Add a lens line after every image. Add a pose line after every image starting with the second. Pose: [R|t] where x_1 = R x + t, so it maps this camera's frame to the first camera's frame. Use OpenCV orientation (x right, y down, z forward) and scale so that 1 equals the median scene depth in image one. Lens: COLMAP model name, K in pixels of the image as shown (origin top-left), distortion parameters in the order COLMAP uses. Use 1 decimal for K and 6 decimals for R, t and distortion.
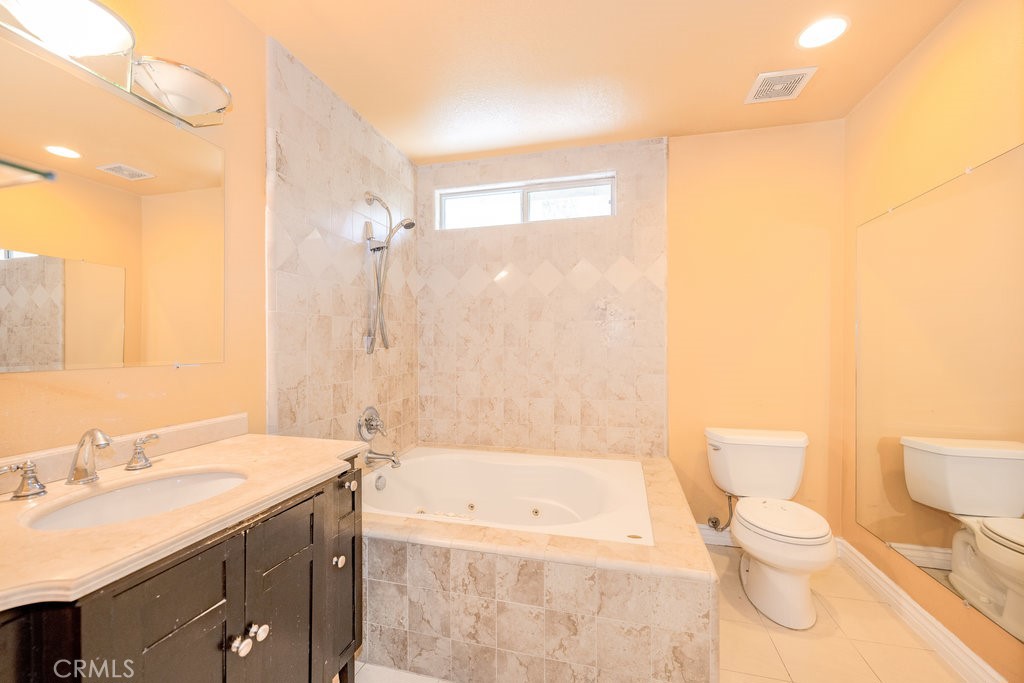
lens RADIAL K [[409.1, 0, 513.1], [0, 409.1, 342.5], [0, 0, 1]] dist [-0.000793, -0.000496]
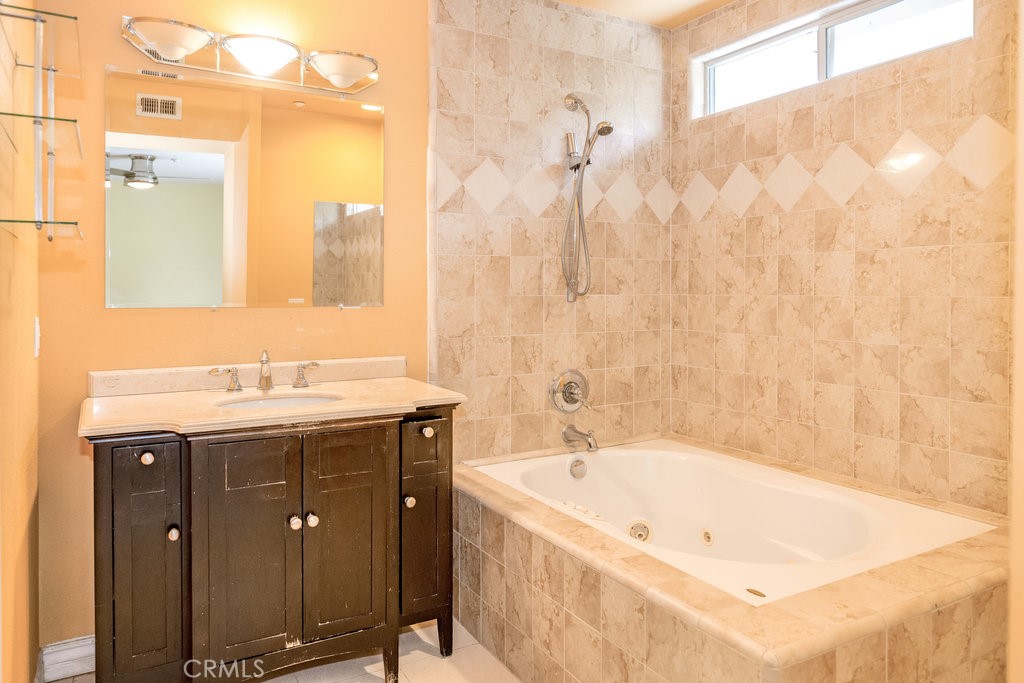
lens RADIAL K [[696.2, 0, 495.7], [0, 696.2, 289.9], [0, 0, 1]] dist [0.002857, -0.001622]
pose [[0.693359, 0.001523, -0.720591, 0.517510], [-0.000382, 0.999998, 0.001746, 0.002221], [0.720592, -0.000935, 0.693359, -0.025797]]
